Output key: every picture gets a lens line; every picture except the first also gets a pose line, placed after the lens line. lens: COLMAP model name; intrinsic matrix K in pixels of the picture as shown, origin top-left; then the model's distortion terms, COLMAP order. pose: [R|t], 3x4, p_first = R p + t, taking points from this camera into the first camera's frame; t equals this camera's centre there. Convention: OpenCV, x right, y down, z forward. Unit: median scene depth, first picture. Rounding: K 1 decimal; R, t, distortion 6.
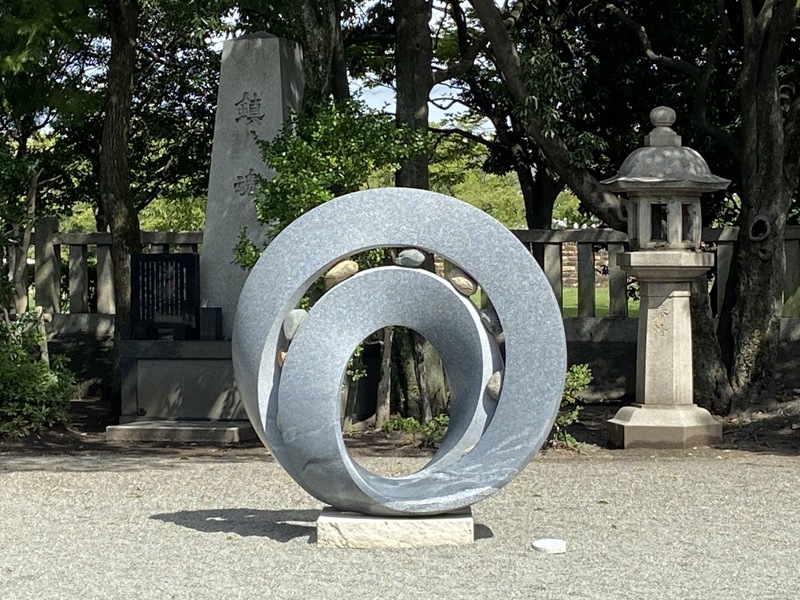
lens RADIAL K [[2109.8, 0, 399.9], [0, 2109.8, 299.7], [0, 0, 1]] dist [-0.283800, 0.000000]
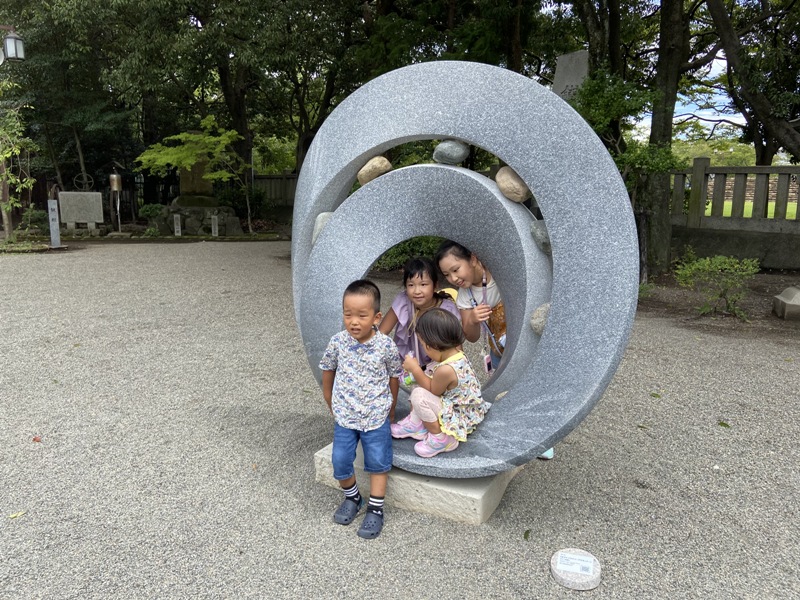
lens RADIAL K [[604.8, 0, 398.7], [0, 604.8, 301.8], [0, 0, 1]] dist [0.065532, -0.010311]
pose [[0.883116, 0.104057, -0.457470, 0.100610], [-0.028668, 0.985239, 0.168765, -0.002326], [0.468278, -0.135924, 0.873064, 0.782875]]
